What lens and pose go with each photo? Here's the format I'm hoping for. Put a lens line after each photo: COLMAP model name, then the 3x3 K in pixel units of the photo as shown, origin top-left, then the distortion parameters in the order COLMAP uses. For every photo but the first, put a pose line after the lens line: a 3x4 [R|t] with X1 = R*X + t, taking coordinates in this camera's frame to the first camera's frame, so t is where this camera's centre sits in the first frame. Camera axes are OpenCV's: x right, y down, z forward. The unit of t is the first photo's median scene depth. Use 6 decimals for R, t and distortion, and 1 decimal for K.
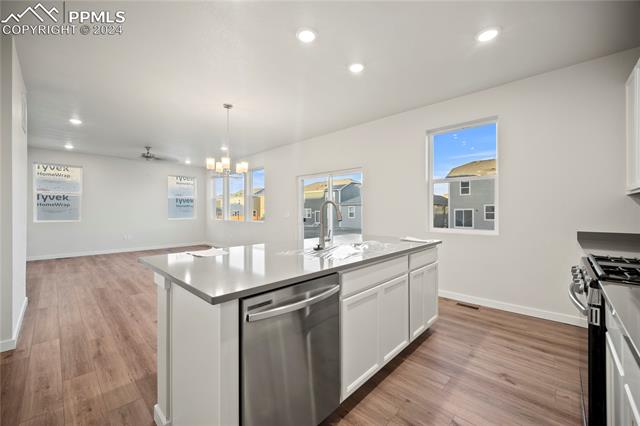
lens RADIAL K [[249.9, 0, 320.0], [0, 249.9, 213.0], [0, 0, 1]] dist [-0.001240, -0.000232]
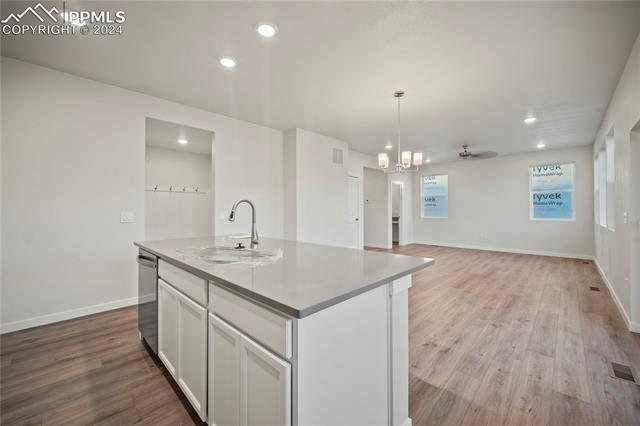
lens RADIAL K [[260.0, 0, 320.0], [0, 260.0, 213.0], [0, 0, 1]] dist [0.062486, 0.000038]
pose [[-0.014482, 0.014625, -0.999788, 0.118407], [-0.009081, 0.999850, 0.014757, -0.003047], [0.999854, 0.009292, -0.014347, 0.146898]]
